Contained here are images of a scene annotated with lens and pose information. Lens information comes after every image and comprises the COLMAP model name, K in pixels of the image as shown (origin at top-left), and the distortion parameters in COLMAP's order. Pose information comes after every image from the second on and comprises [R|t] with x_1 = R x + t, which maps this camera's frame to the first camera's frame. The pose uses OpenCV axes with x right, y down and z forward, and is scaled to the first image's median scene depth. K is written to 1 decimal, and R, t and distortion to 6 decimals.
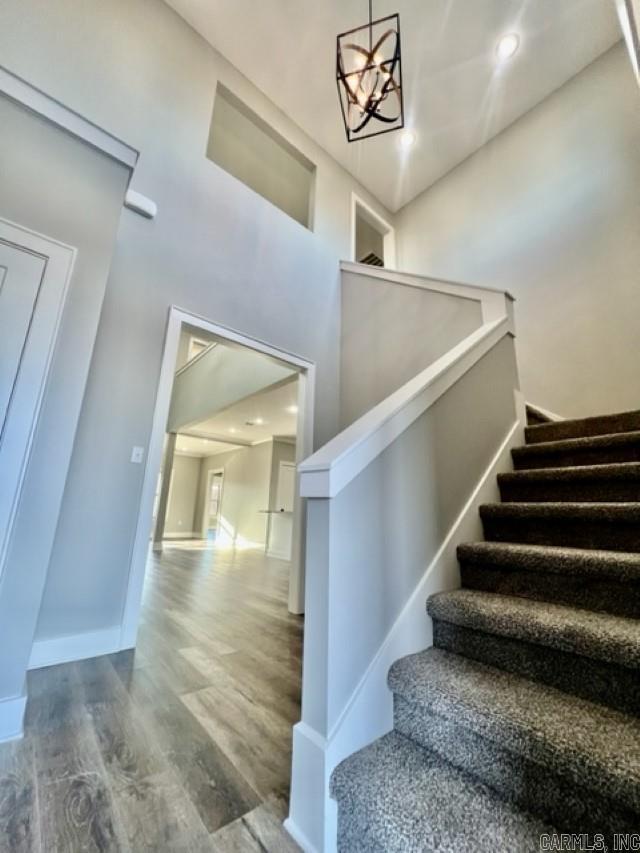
lens RADIAL K [[341.0, 0, 320.0], [0, 341.0, 426.5], [0, 0, 1]] dist [0.000413, 0.000068]
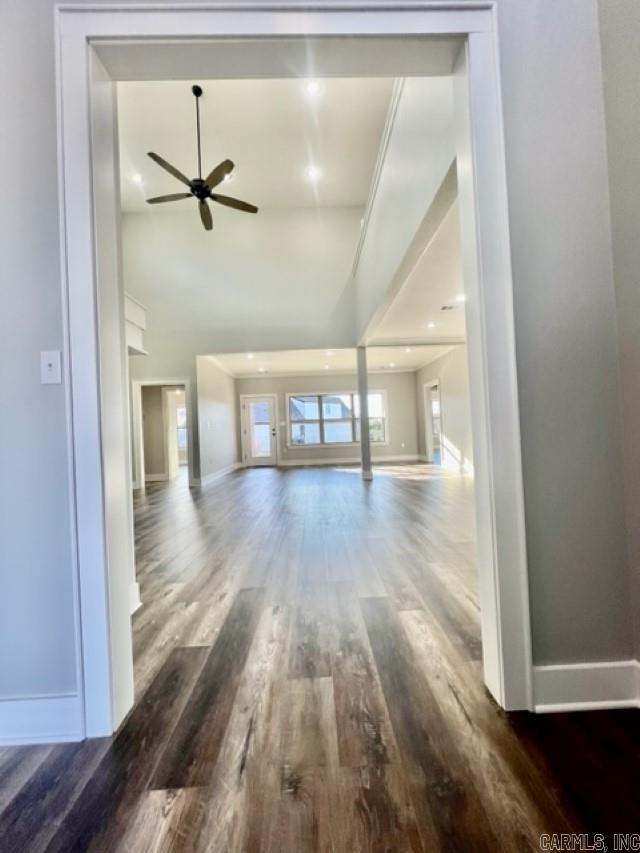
lens RADIAL K [[339.1, 0, 320.0], [0, 339.1, 426.5], [0, 0, 1]] dist [0.000531, 0.000469]
pose [[0.759803, -0.066271, -0.646768, 0.016508], [0.219132, 0.962688, 0.158787, 0.044202], [0.612112, -0.262375, 0.745975, 0.216955]]
